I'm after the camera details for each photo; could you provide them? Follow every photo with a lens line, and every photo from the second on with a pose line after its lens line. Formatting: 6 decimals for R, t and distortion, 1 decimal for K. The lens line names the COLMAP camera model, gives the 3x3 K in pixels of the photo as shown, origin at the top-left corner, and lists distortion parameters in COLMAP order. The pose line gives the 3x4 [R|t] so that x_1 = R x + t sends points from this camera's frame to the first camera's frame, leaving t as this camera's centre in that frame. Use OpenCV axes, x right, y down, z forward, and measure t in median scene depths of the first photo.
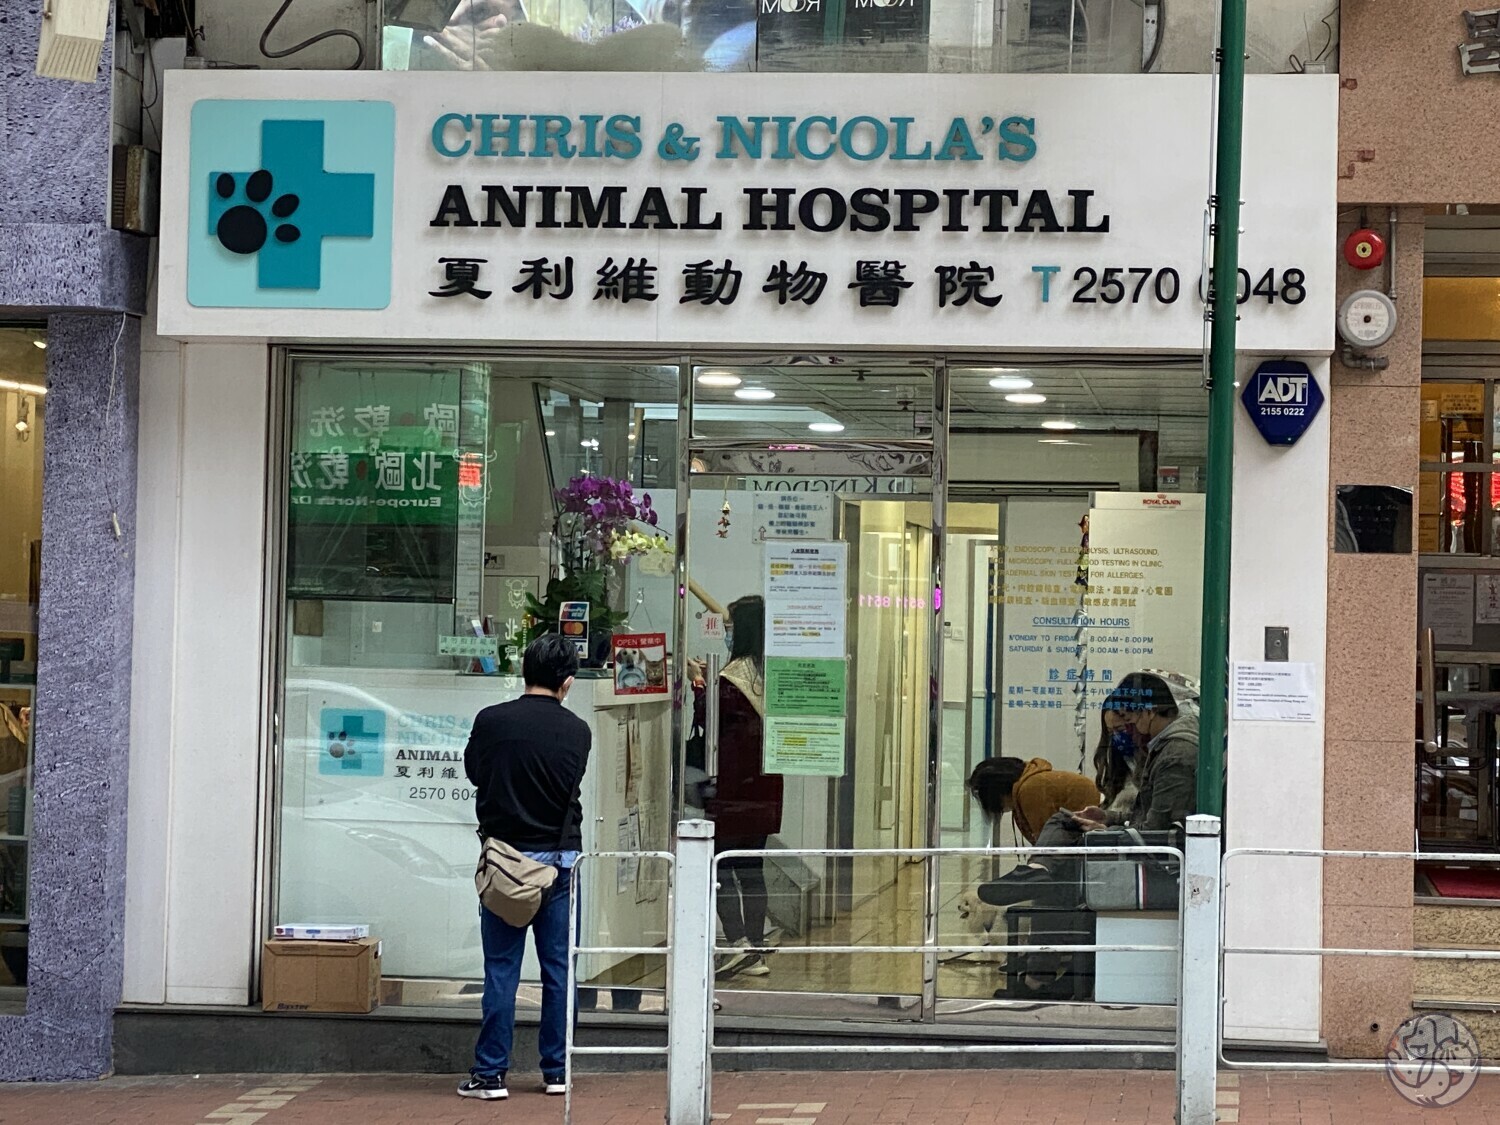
lens RADIAL K [[3919.1, 0, 738.8], [0, 3919.1, 560.1], [0, 0, 1]] dist [-0.066157, 0.000000]
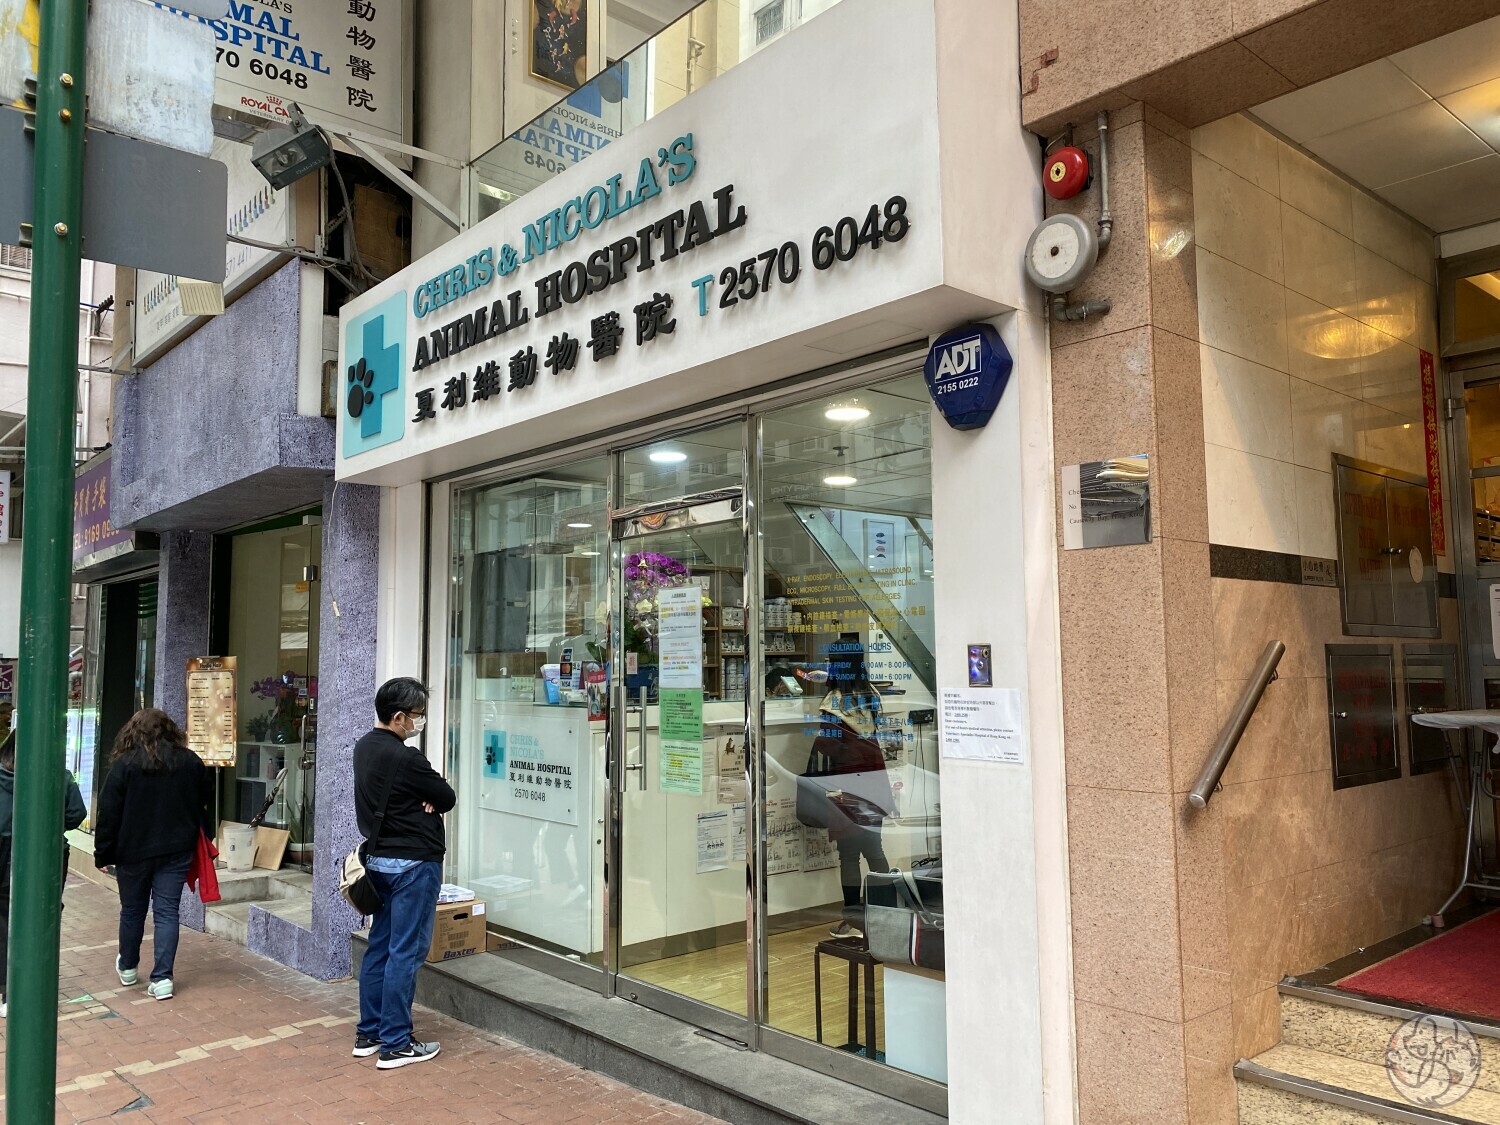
lens RADIAL K [[1161.6, 0, 737.8], [0, 1161.6, 561.4], [0, 0, 1]] dist [0.021969, -0.015008]
pose [[0.757264, -0.087620, -0.647204, 0.259488], [0.040185, 0.995333, -0.087732, 0.018928], [0.651871, 0.040428, 0.757251, 0.782484]]
